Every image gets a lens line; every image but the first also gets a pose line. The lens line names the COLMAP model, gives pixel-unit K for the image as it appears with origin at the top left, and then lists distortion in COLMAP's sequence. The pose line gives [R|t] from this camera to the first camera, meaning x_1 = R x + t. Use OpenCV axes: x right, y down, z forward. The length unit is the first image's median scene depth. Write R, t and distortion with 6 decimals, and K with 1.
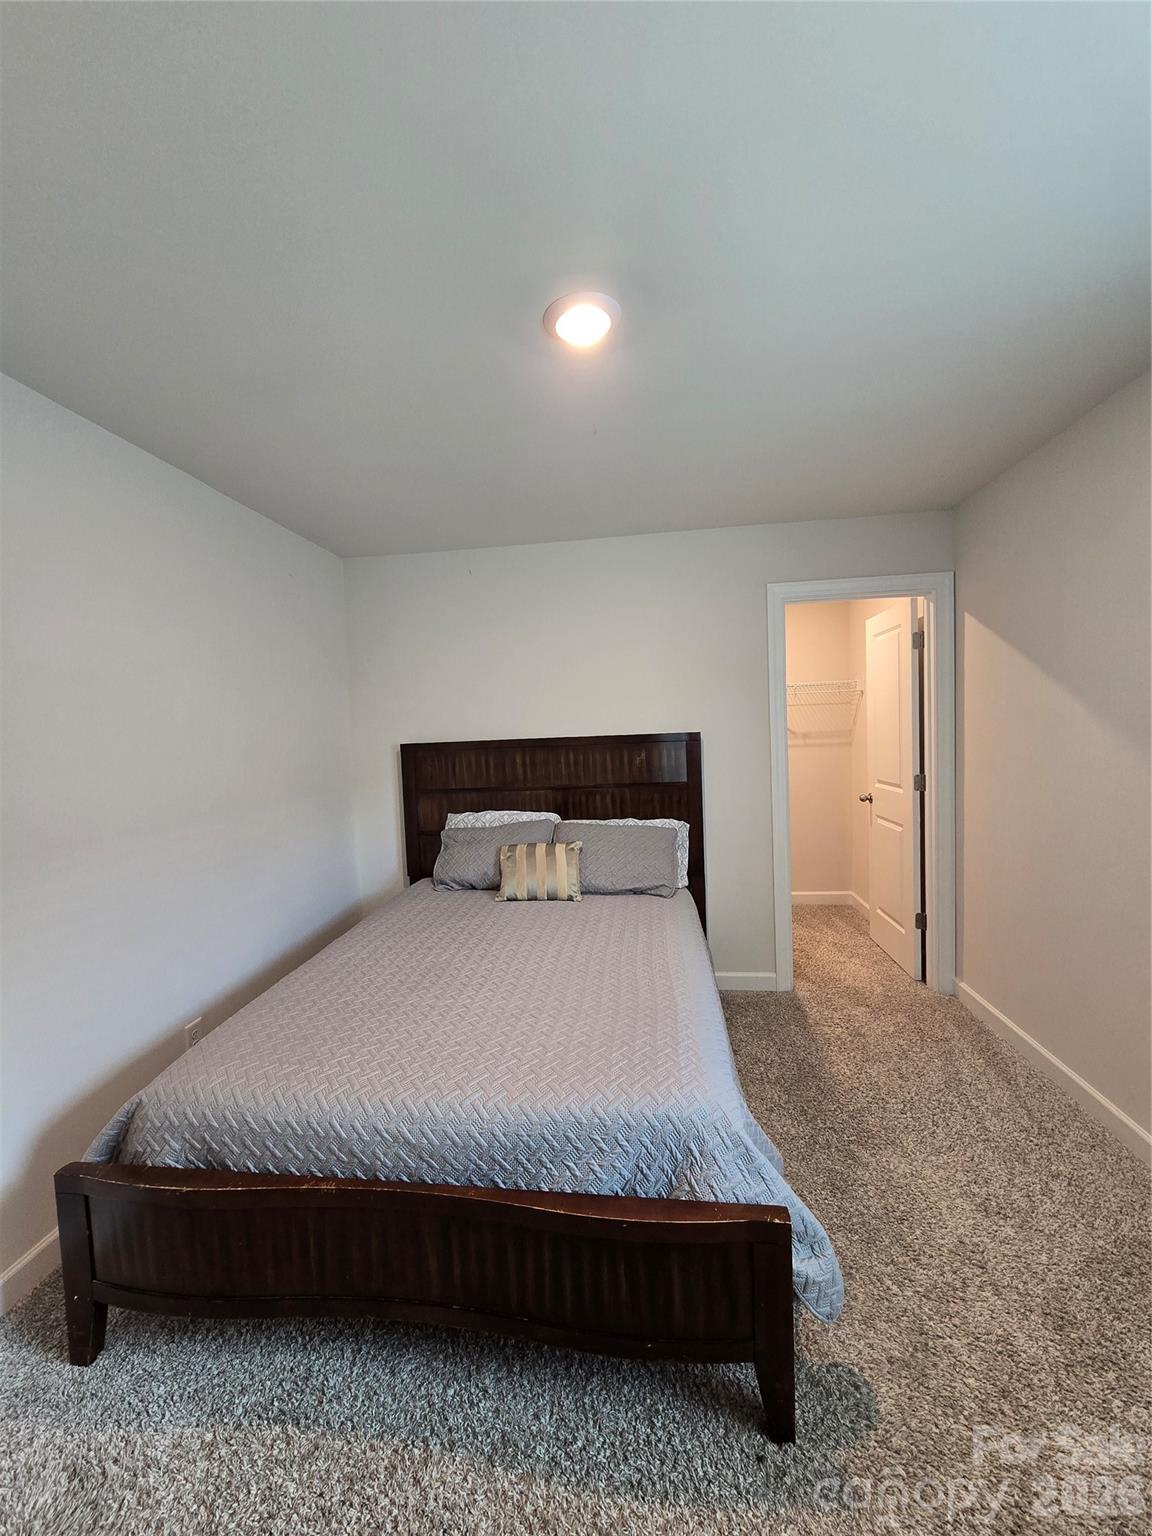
lens RADIAL K [[627.2, 0, 568.1], [0, 627.2, 767.5], [0, 0, 1]] dist [-0.003840, 0.000263]
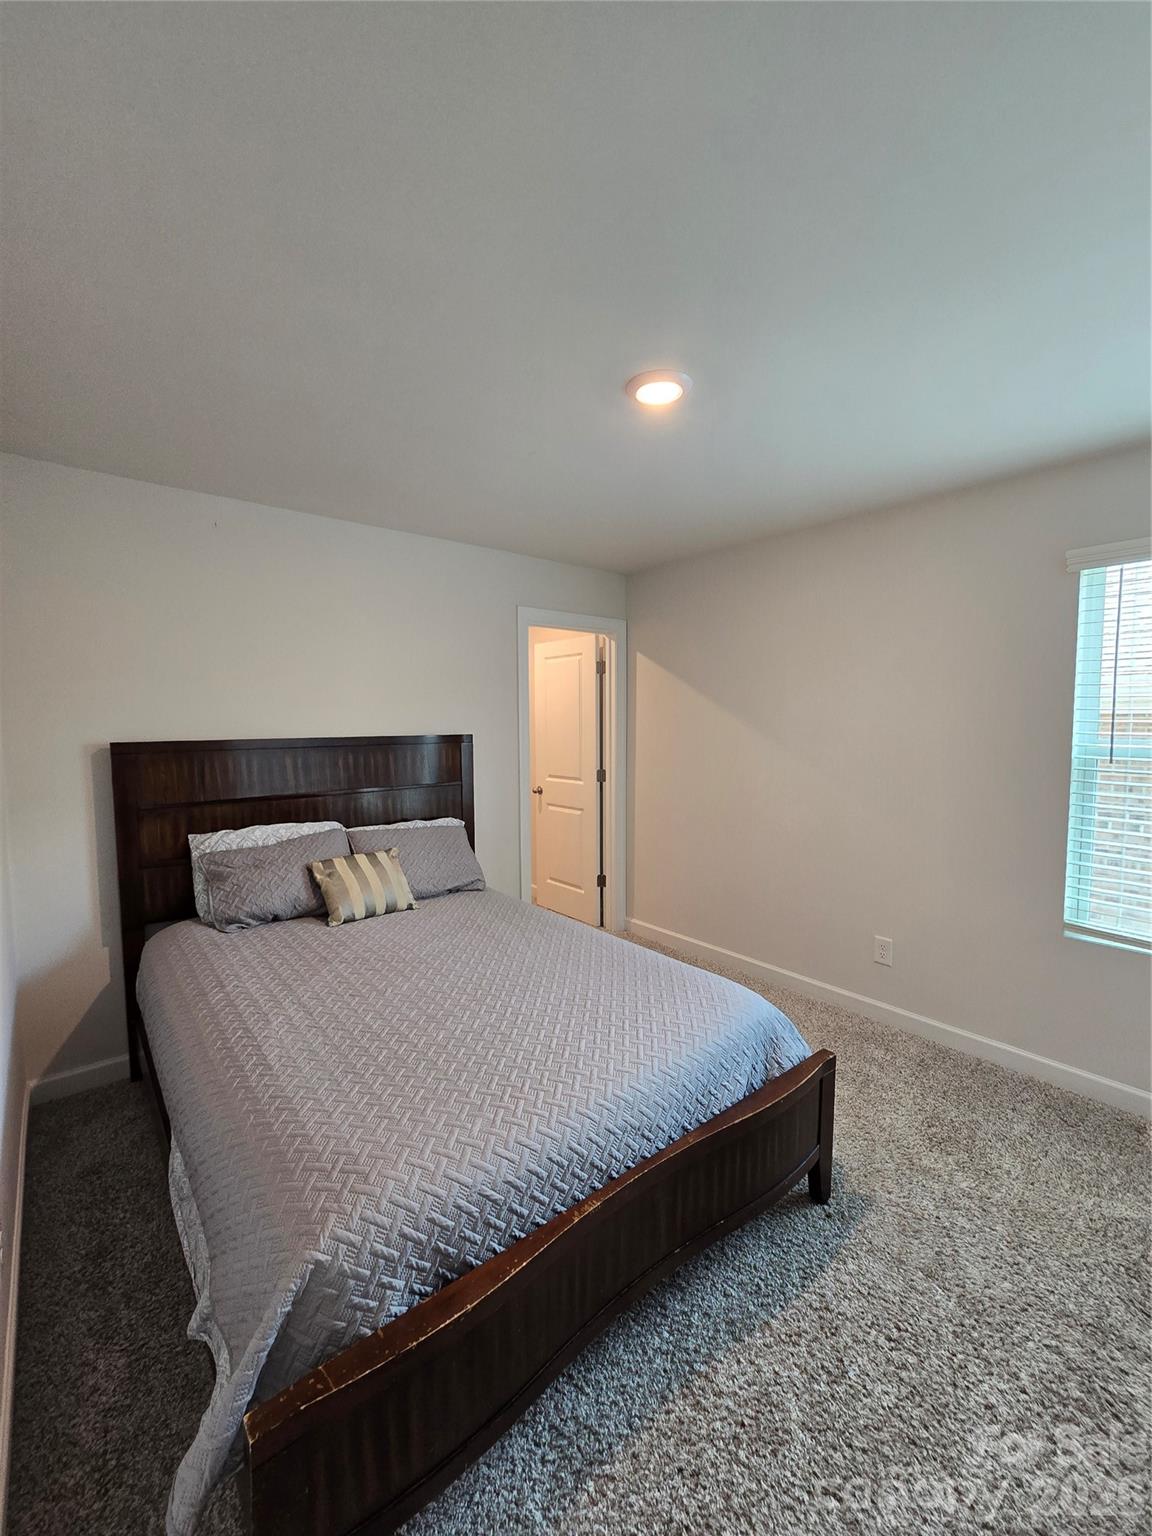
lens RADIAL K [[627.2, 0, 565.2], [0, 627.2, 766.1], [0, 0, 1]] dist [-0.003840, 0.000263]
pose [[0.686123, -0.018564, 0.727249, -0.469321], [0.020811, 0.999766, 0.005886, -0.005526], [-0.727188, 0.011096, 0.686349, 0.155167]]
